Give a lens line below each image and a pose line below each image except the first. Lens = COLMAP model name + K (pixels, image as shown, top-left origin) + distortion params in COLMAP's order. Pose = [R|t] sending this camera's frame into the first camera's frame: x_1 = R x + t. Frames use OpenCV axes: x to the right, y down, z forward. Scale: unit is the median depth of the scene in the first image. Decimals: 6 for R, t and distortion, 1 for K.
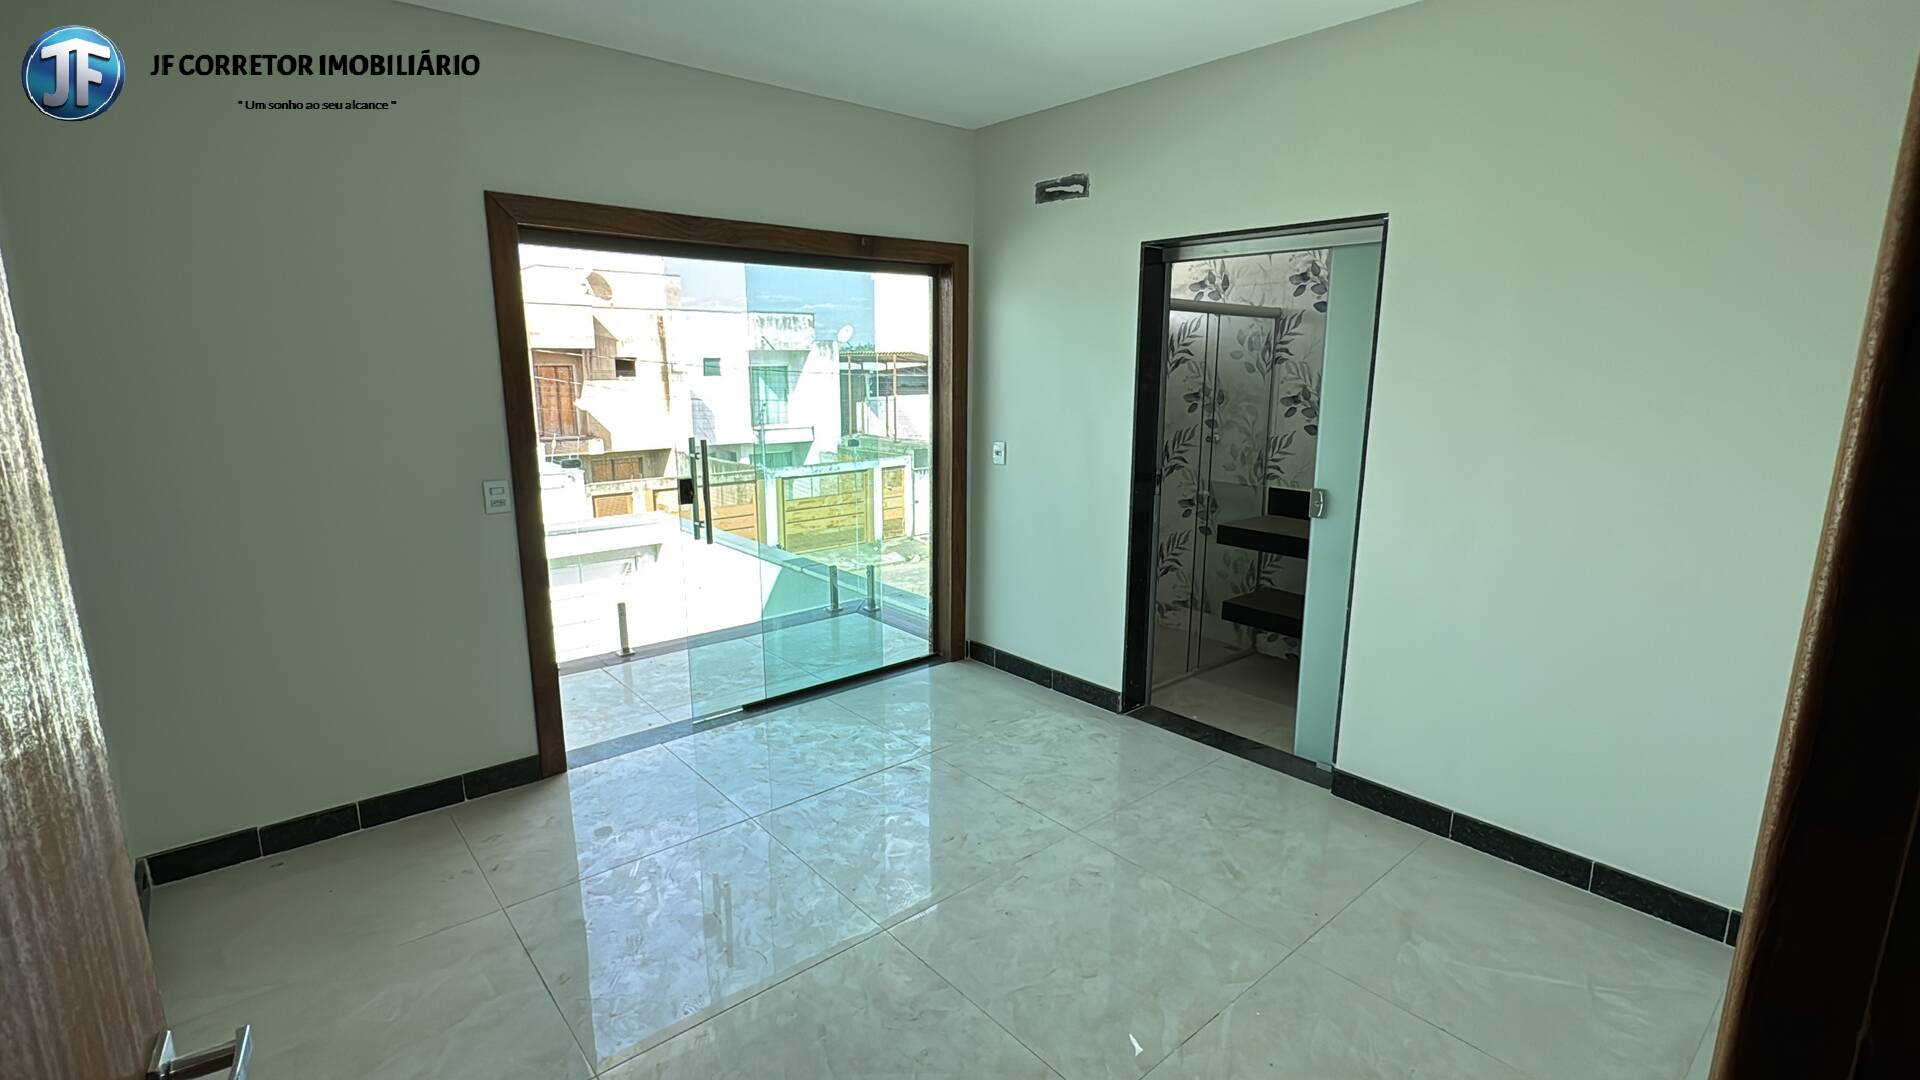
lens RADIAL K [[879.1, 0, 962.7], [0, 879.1, 537.9], [0, 0, 1]] dist [-0.001437, 0.000074]
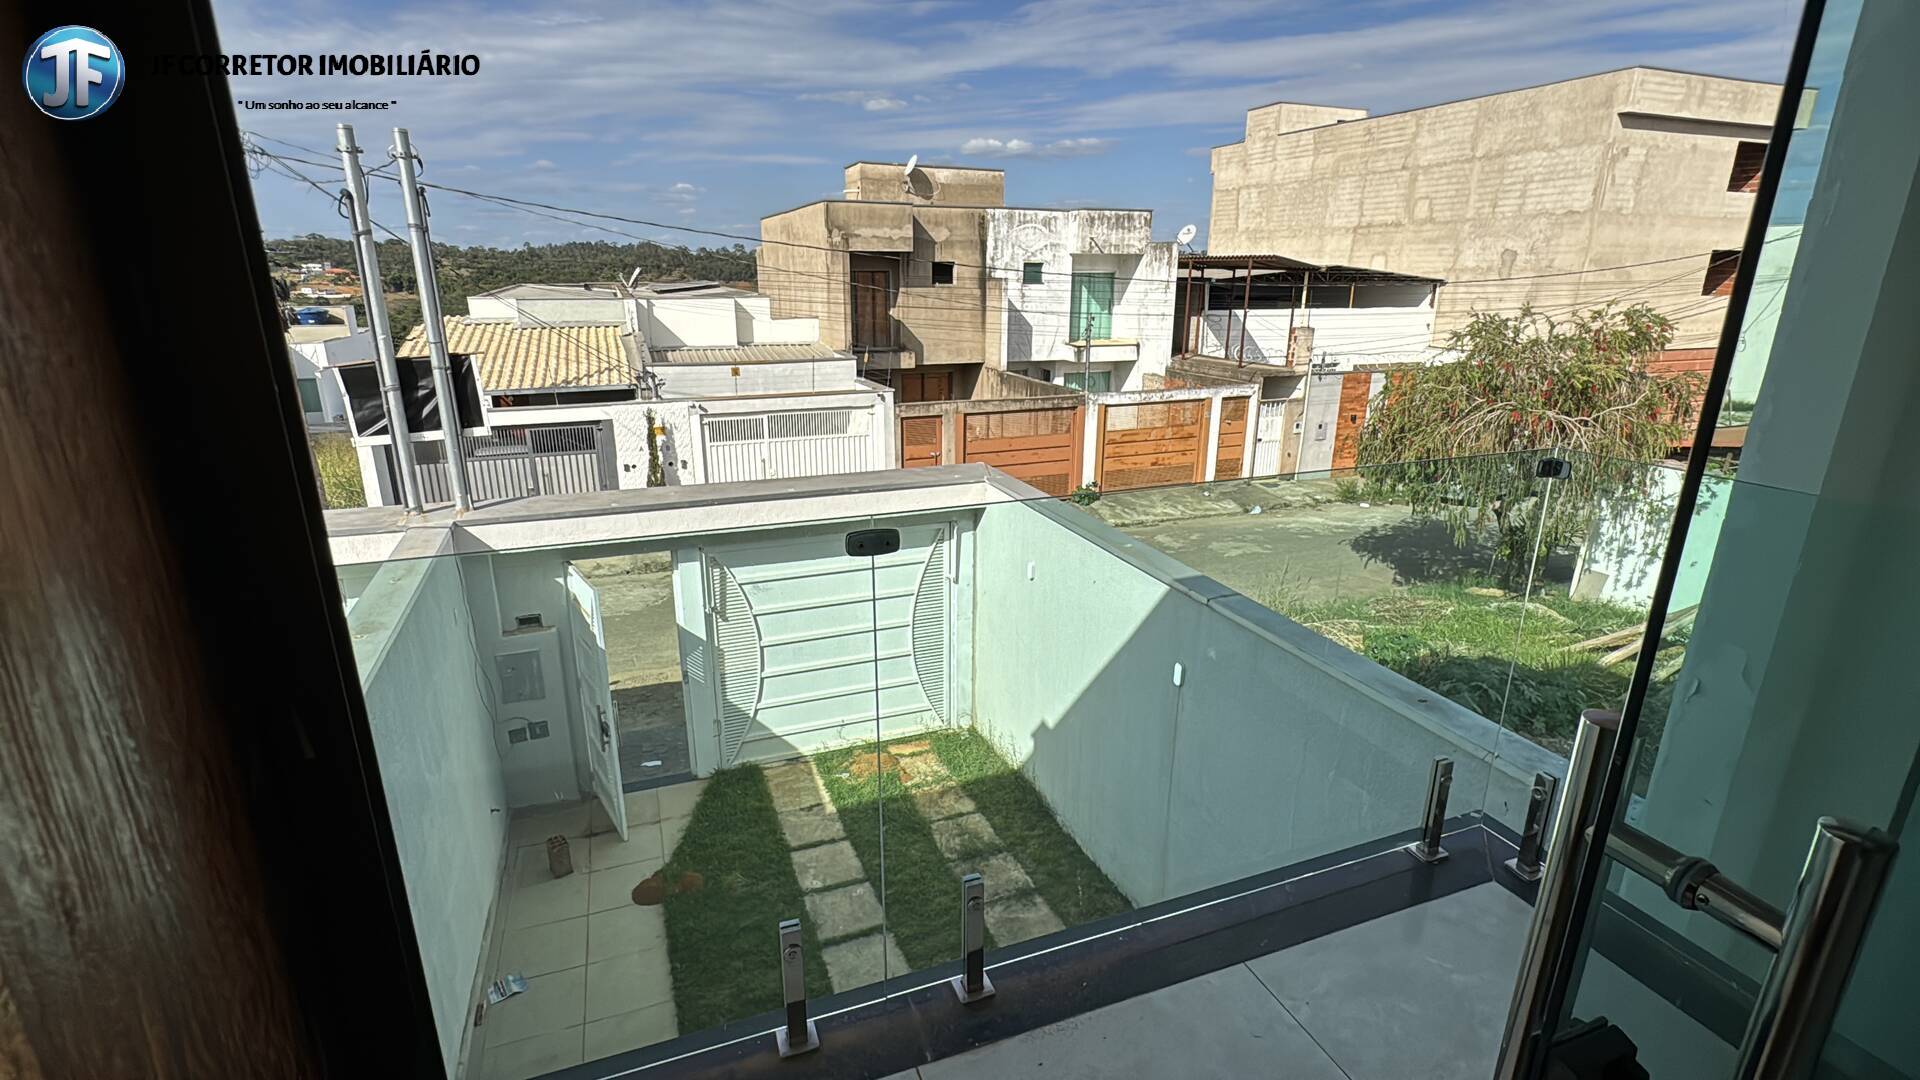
lens RADIAL K [[879.1, 0, 960.8], [0, 879.1, 541.6], [0, 0, 1]] dist [-0.001437, 0.000074]
pose [[0.944652, 0.099373, -0.312662, -0.047617], [-0.067348, 0.991464, 0.111636, -0.018894], [0.321087, -0.084400, 0.943281, 0.109505]]
